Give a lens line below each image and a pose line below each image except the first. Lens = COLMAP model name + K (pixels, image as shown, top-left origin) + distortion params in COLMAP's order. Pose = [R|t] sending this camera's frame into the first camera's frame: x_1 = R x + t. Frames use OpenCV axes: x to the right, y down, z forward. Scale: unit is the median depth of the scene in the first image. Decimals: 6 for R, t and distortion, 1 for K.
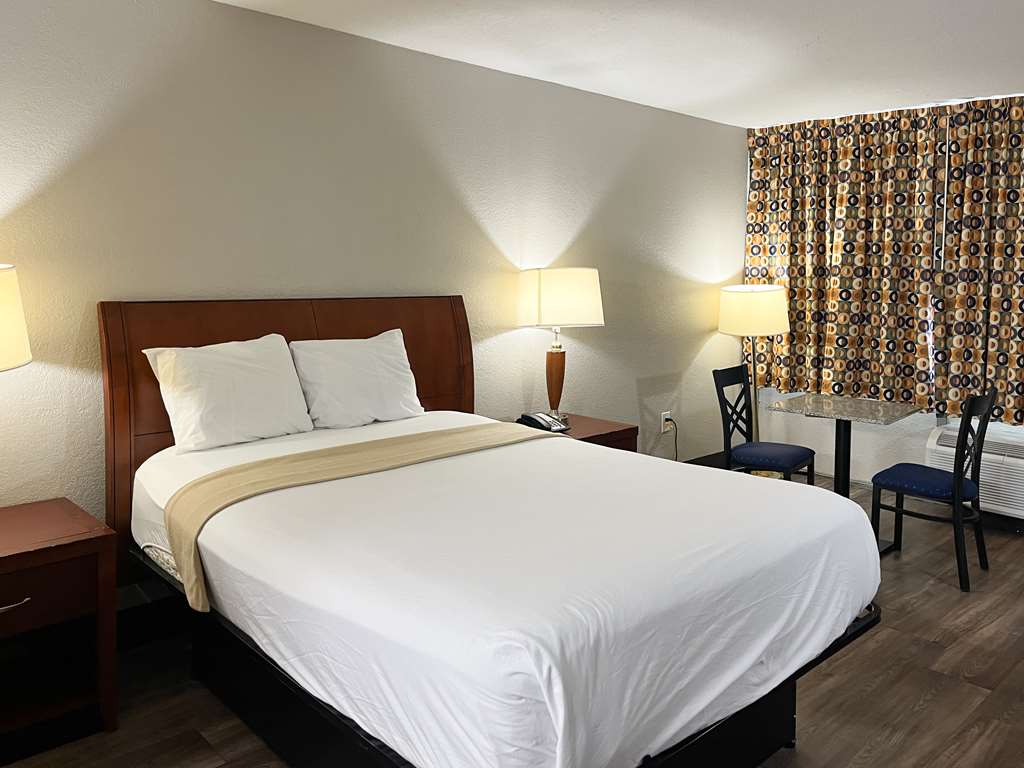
lens RADIAL K [[813.9, 0, 519.6], [0, 813.9, 417.8], [0, 0, 1]] dist [0.049263, -0.039974]
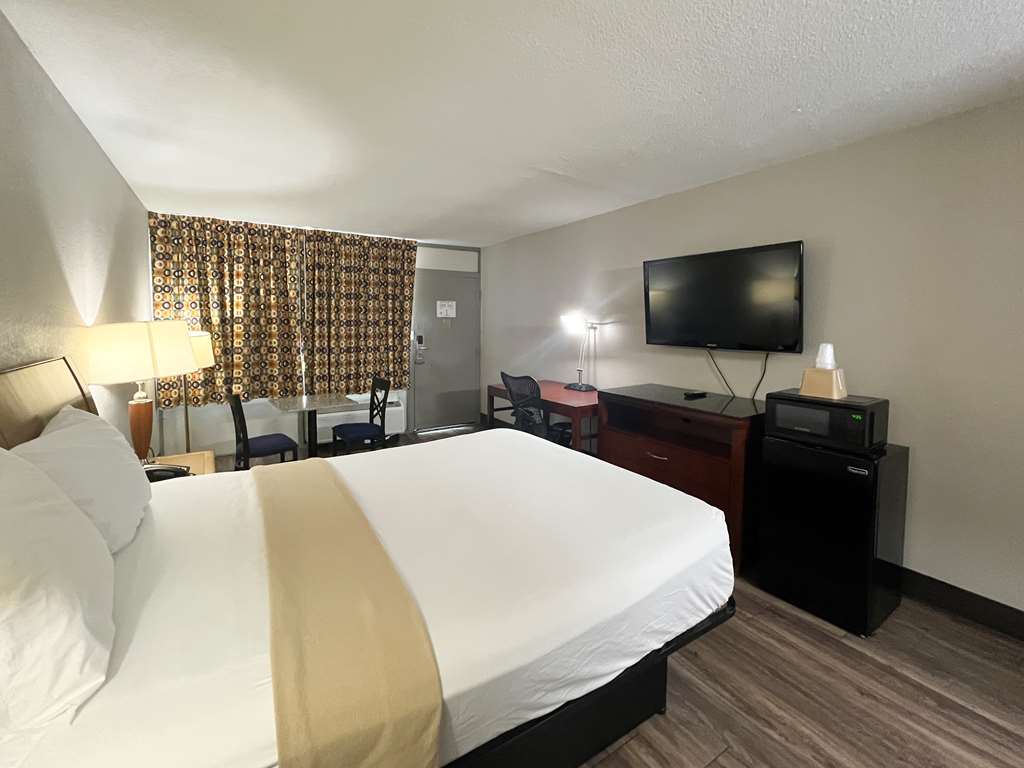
lens RADIAL K [[430.4, 0, 509.4], [0, 430.4, 391.5], [0, 0, 1]] dist [0.001508, 0.000121]
pose [[0.196095, -0.174640, 0.964908, -0.329094], [0.176830, 0.974179, 0.140382, -0.076002], [-0.964509, 0.143096, 0.221913, 0.363957]]
